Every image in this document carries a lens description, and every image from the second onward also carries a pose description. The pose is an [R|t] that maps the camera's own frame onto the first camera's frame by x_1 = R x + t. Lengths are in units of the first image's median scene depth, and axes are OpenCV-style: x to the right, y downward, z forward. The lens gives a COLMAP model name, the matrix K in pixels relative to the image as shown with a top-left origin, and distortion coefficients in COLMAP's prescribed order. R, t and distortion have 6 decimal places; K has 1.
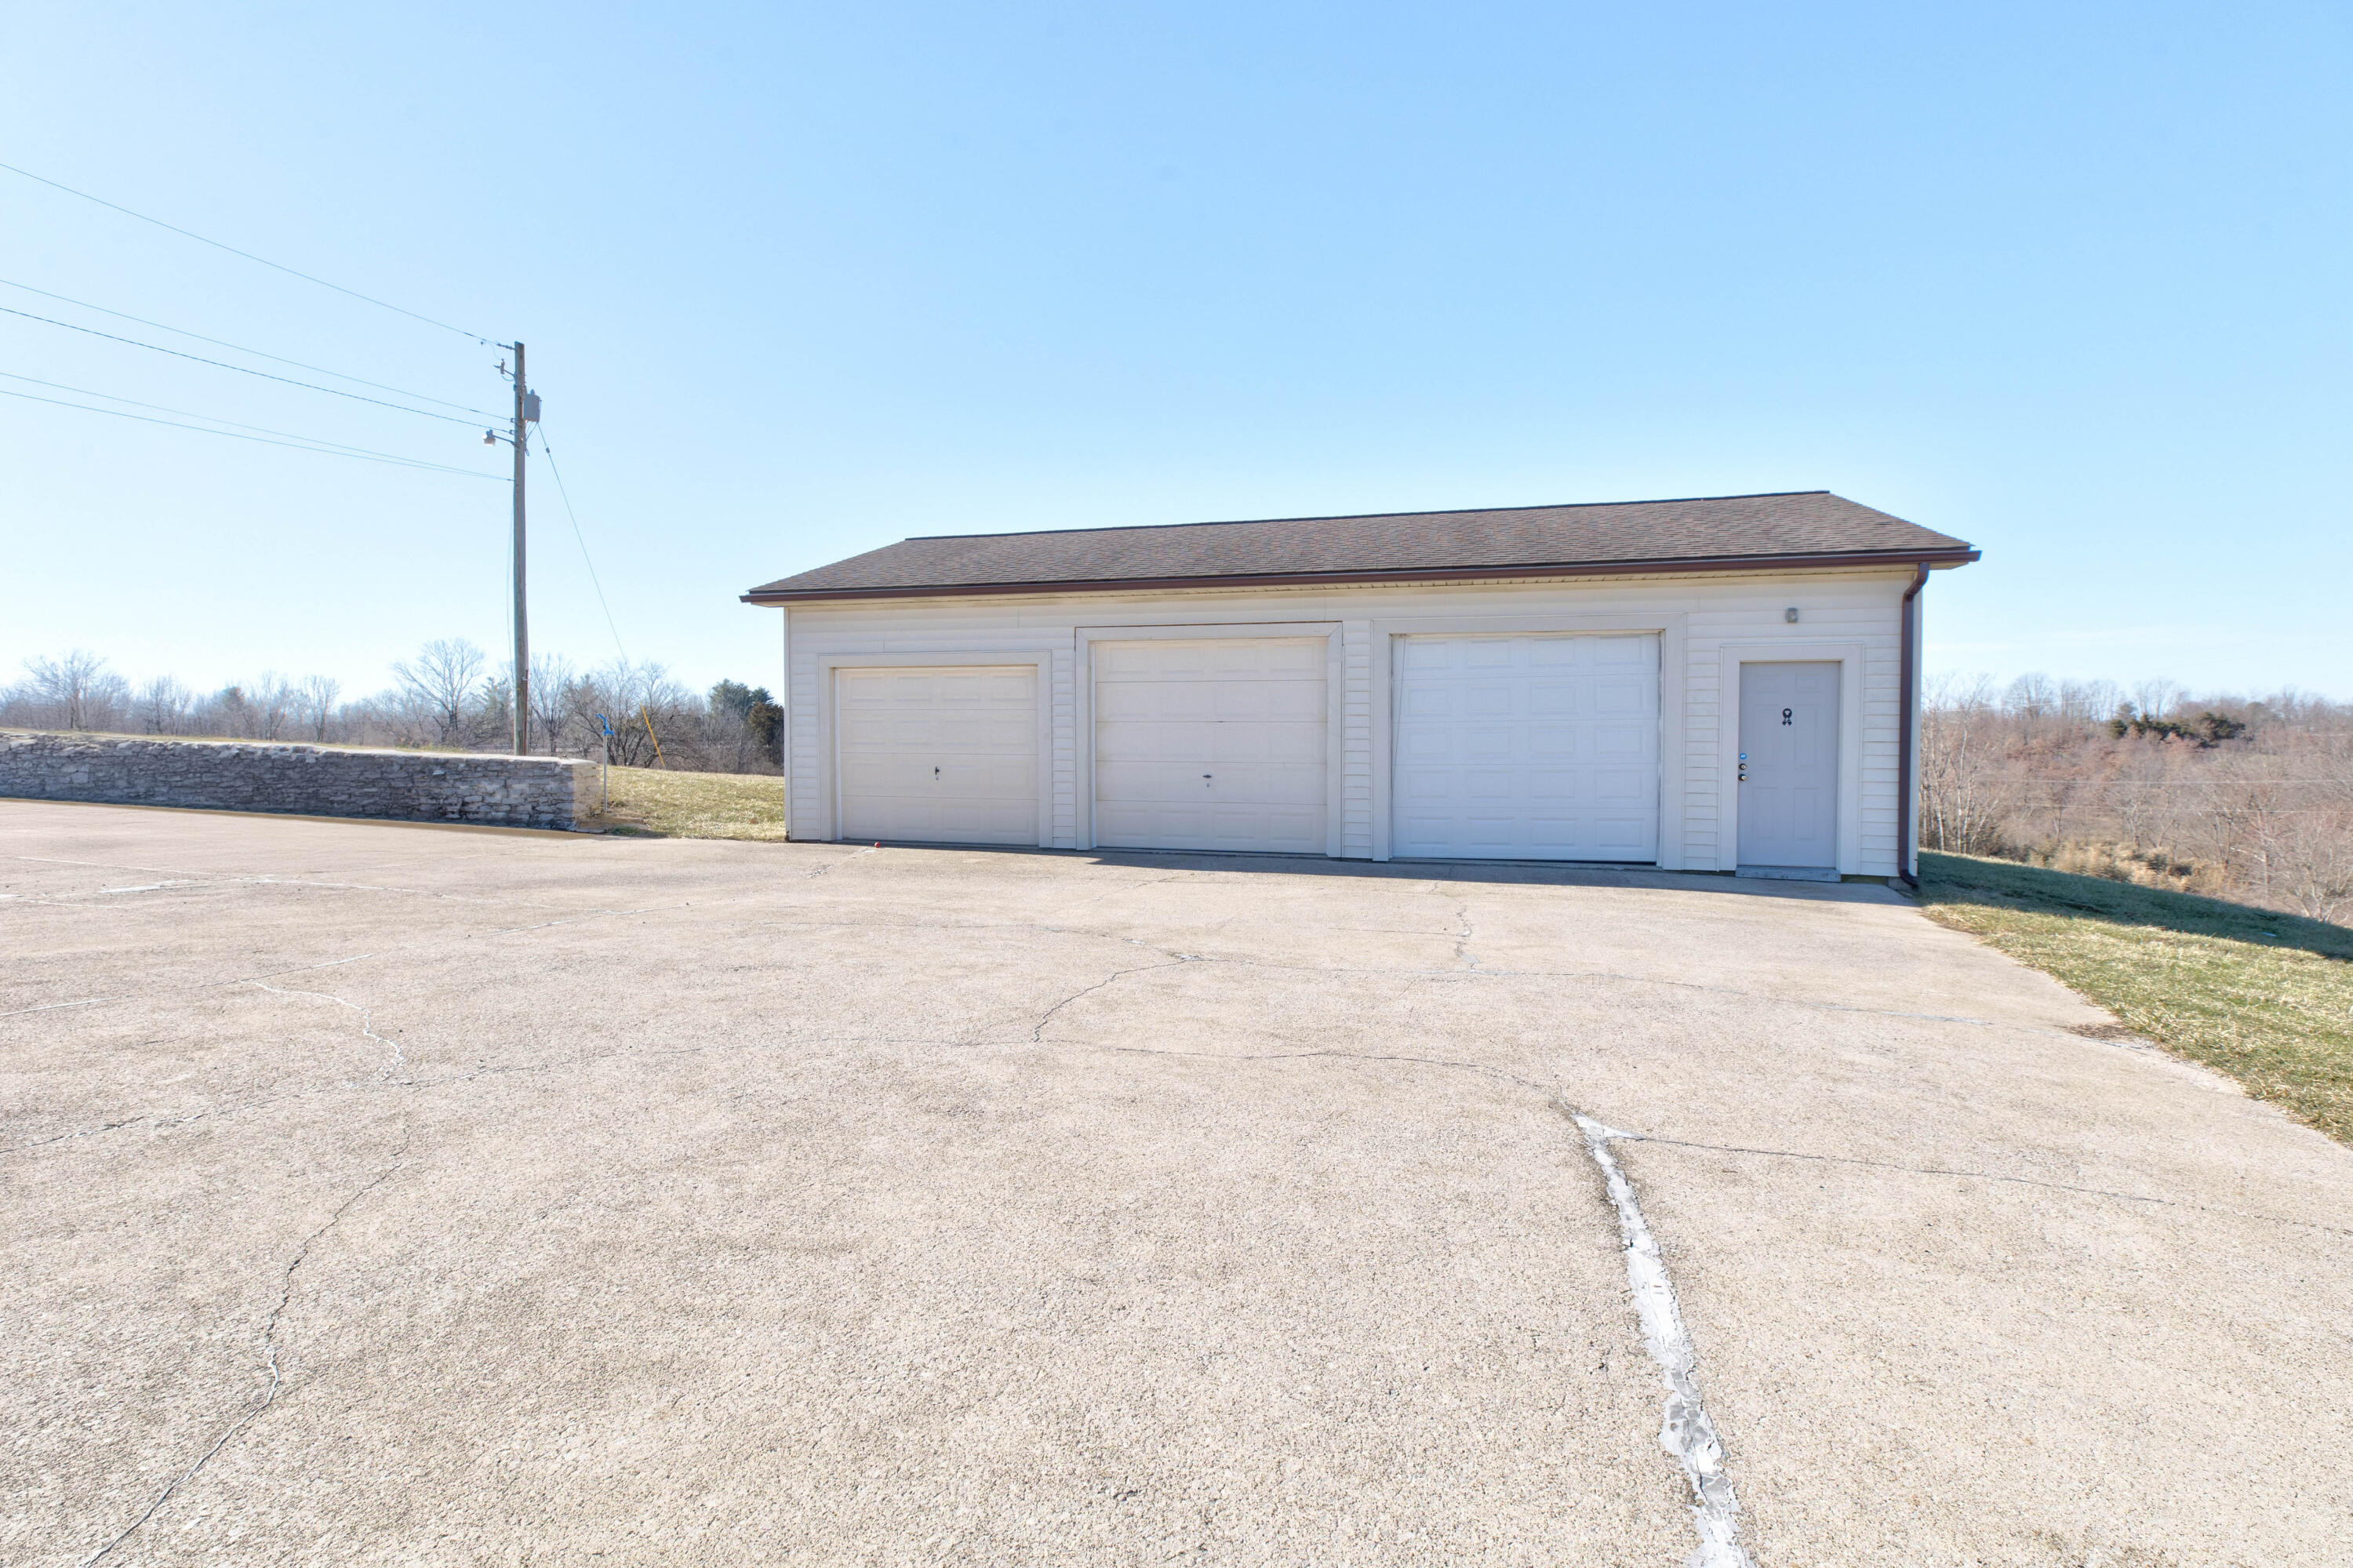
lens RADIAL K [[1077.0, 0, 1175.5], [0, 1077.0, 761.8], [0, 0, 1]] dist [0.001823, 0.000388]
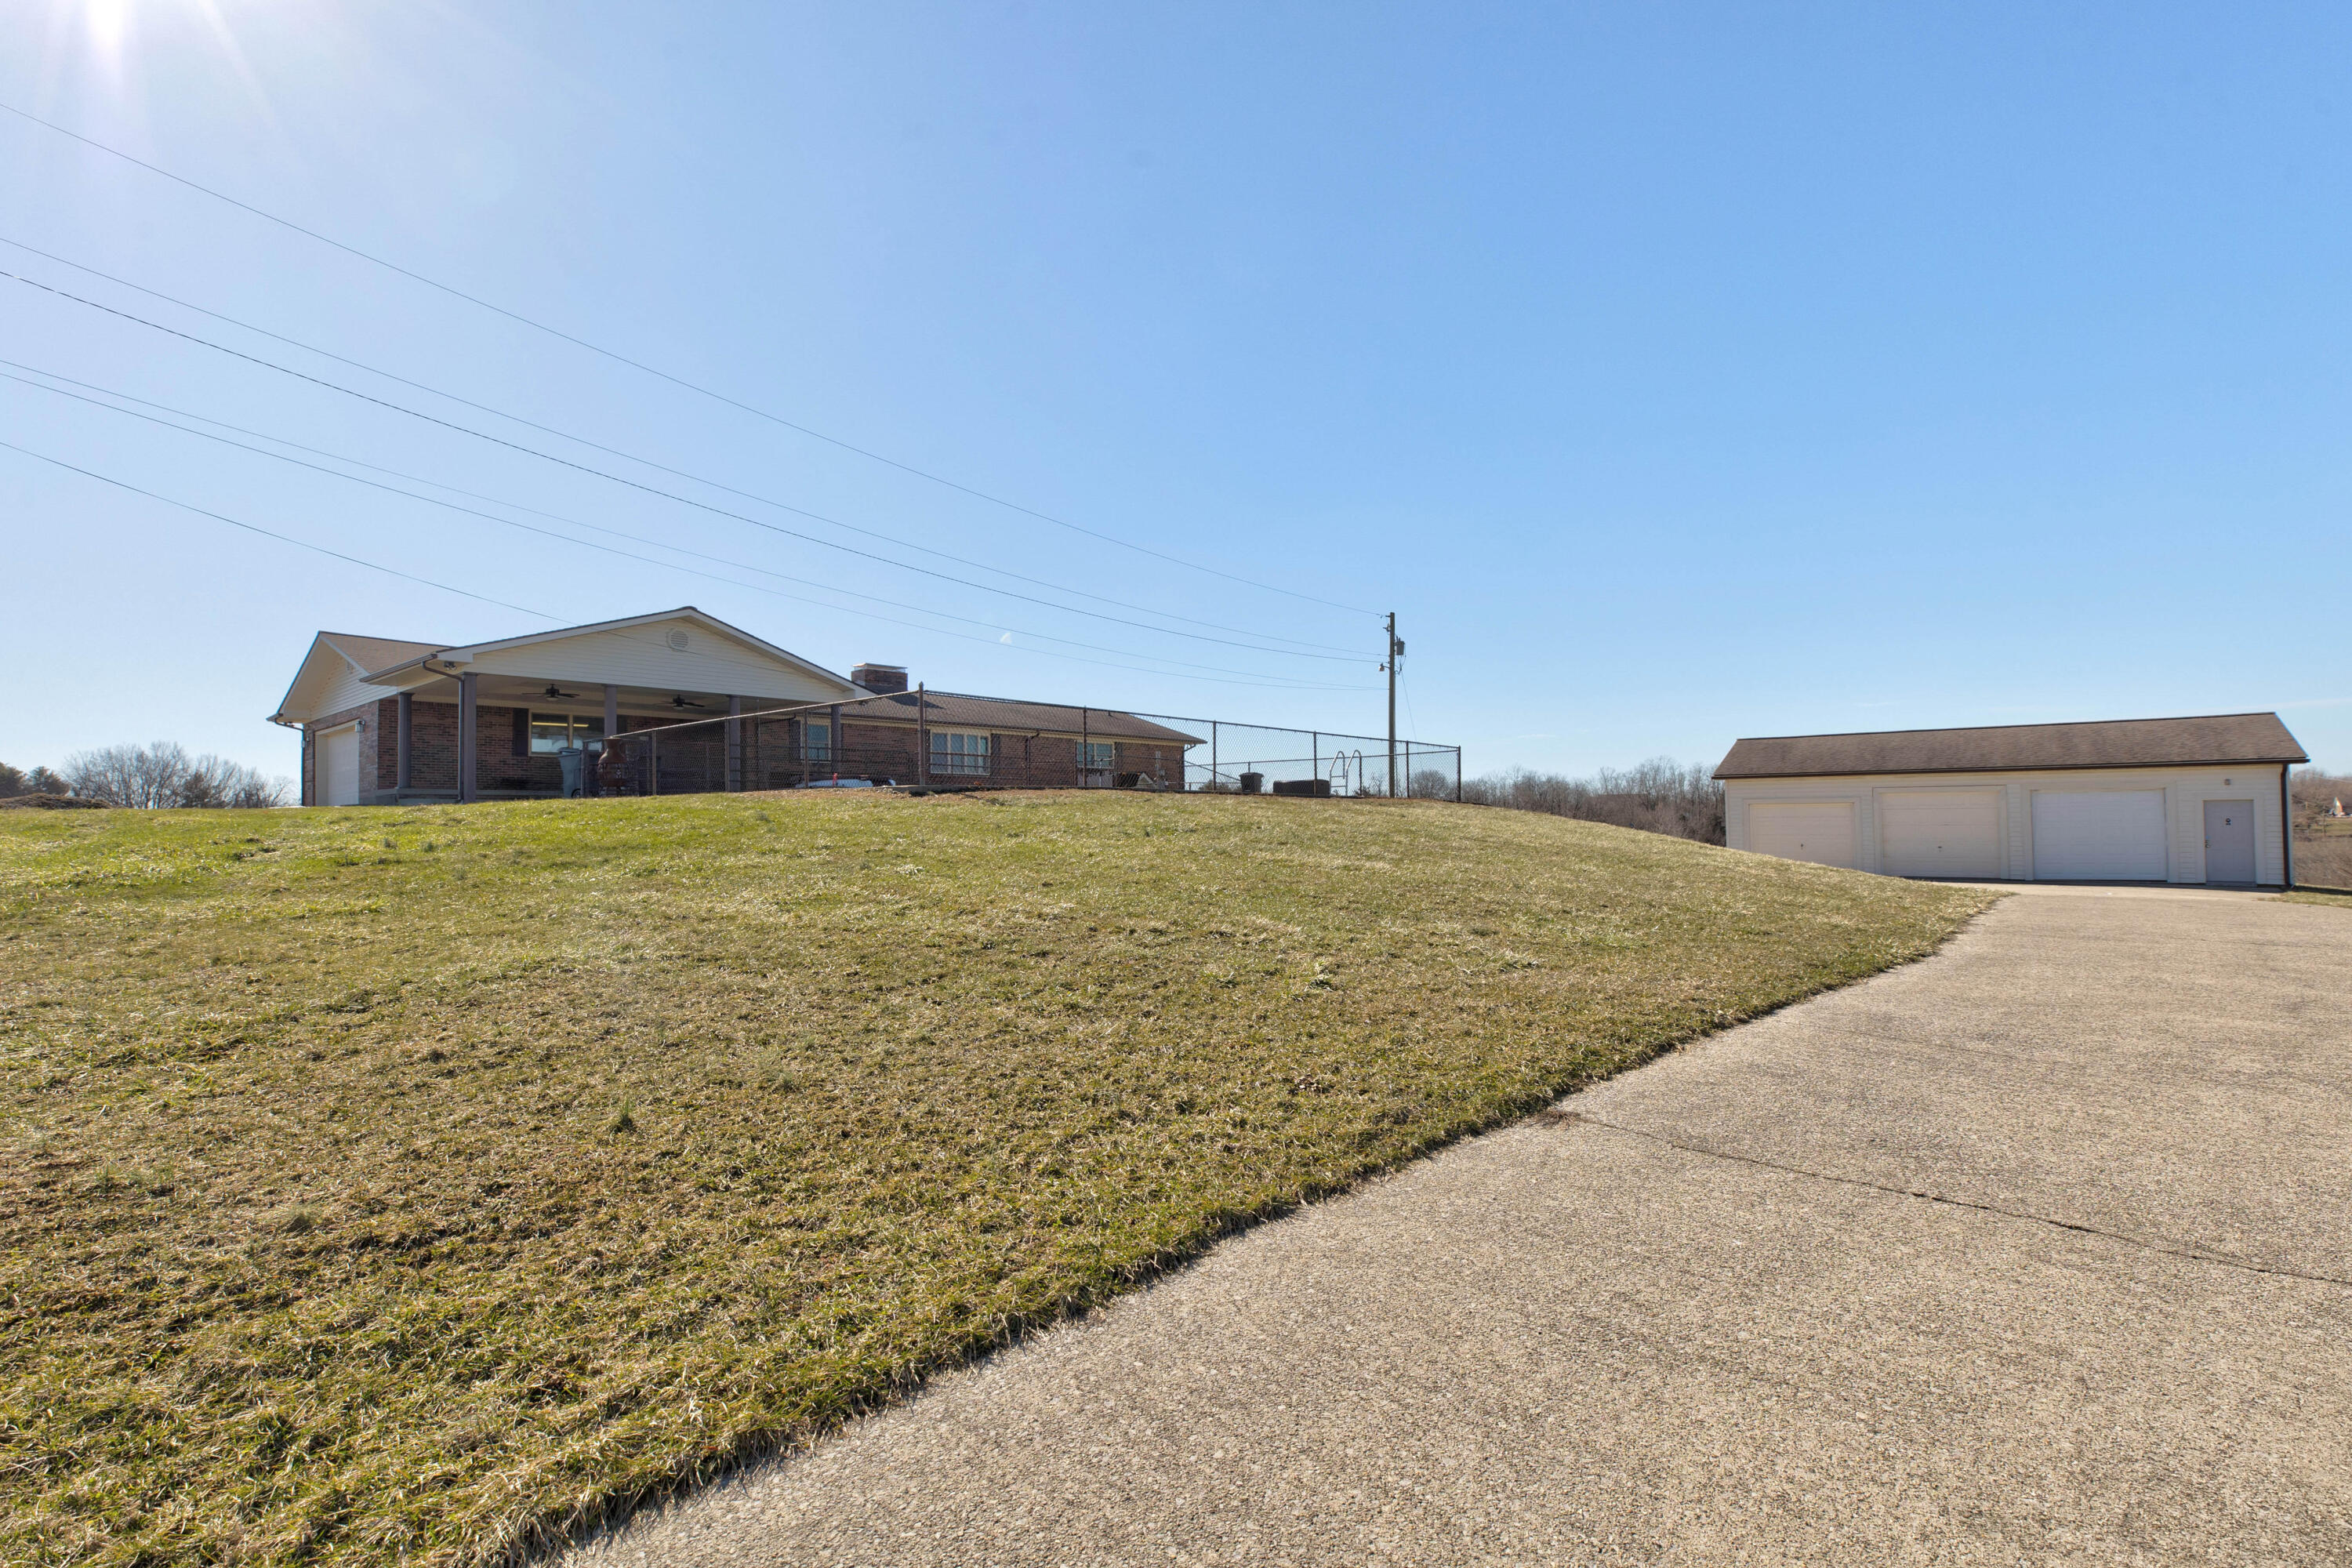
lens RADIAL K [[1076.5, 0, 1198.7], [0, 1076.5, 796.8], [0, 0, 1]] dist [0.001823, 0.000388]
pose [[0.924829, -0.018921, -0.379911, -0.499270], [-0.001763, 0.998538, -0.054022, 0.028402], [0.380378, 0.050631, 0.923444, -1.607916]]
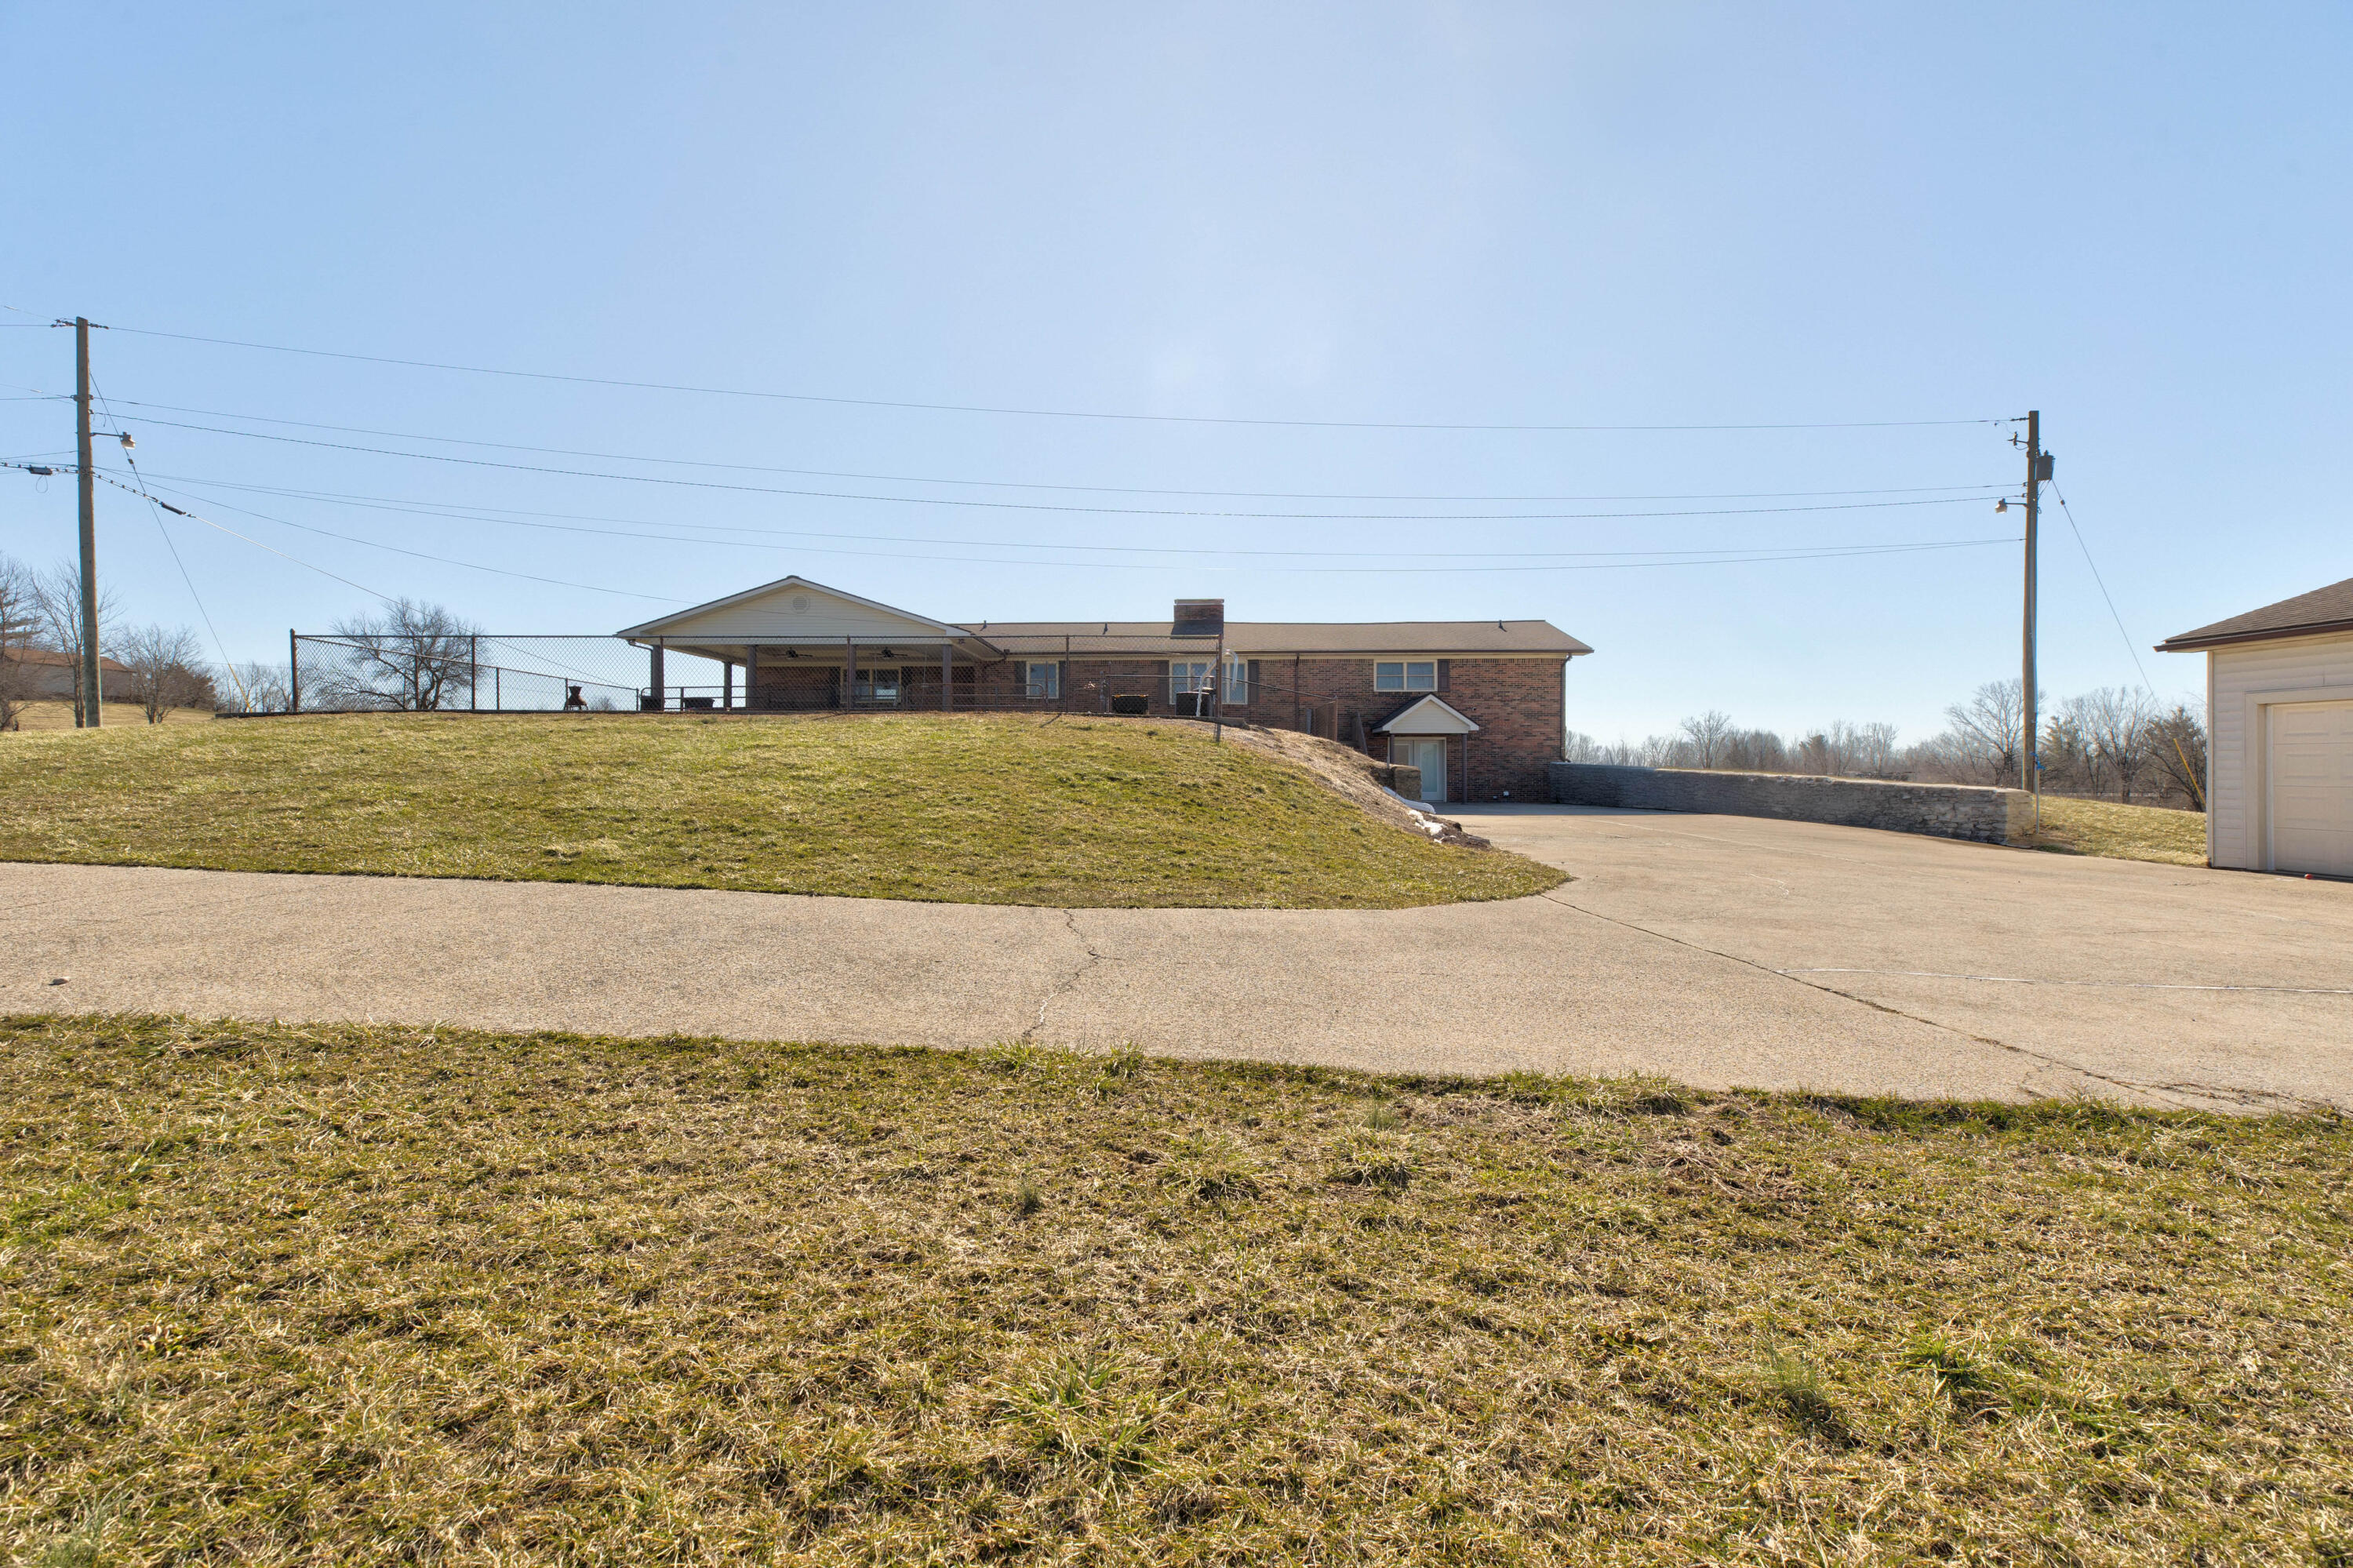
lens RADIAL K [[1077.0, 0, 1174.3], [0, 1077.0, 769.7], [0, 0, 1]] dist [0.001823, 0.000388]
pose [[0.307951, -0.001397, -0.951401, 0.332194], [-0.029363, 0.999509, -0.010971, 0.017776], [0.950949, 0.031314, 0.307759, -0.305038]]
